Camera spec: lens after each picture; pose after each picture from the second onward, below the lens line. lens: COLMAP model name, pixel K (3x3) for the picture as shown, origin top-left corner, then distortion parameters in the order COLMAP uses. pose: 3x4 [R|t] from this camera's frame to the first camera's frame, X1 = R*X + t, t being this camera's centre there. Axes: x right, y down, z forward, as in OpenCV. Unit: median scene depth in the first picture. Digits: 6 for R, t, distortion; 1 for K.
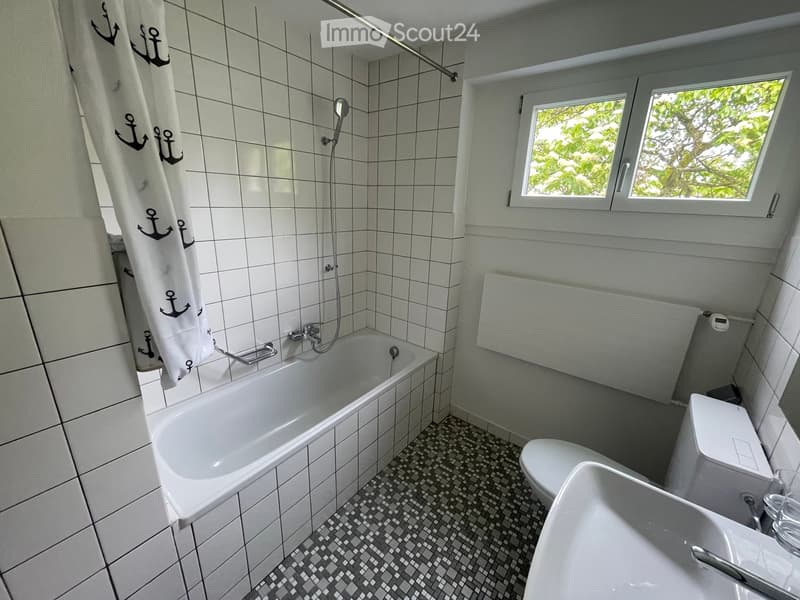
lens RADIAL K [[322.9, 0, 398.5], [0, 322.9, 296.3], [0, 0, 1]] dist [-0.000844, -0.000281]
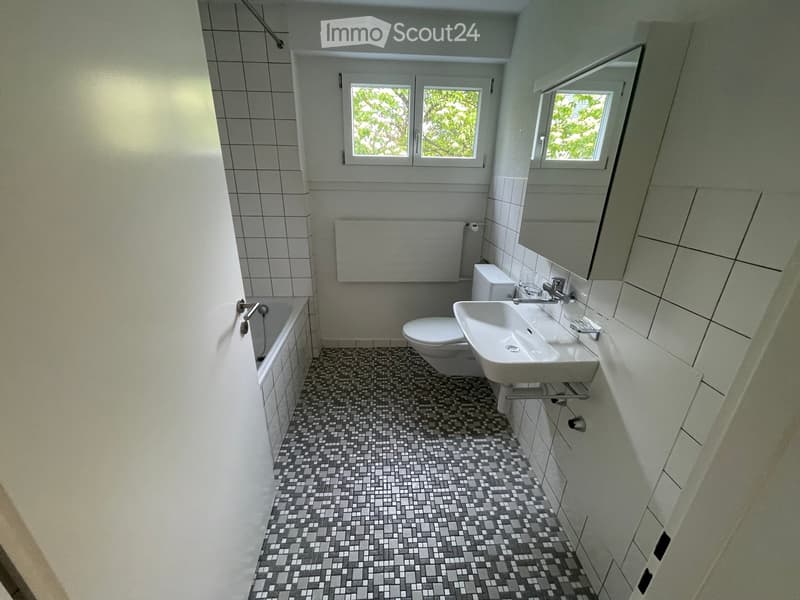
lens RADIAL K [[322.9, 0, 398.5], [0, 322.9, 296.3], [0, 0, 1]] dist [-0.000844, -0.000281]
pose [[0.752543, -0.256346, 0.606601, -0.411343], [0.195643, 0.966566, 0.165752, 0.055323], [-0.628810, -0.006059, 0.777535, -0.123593]]
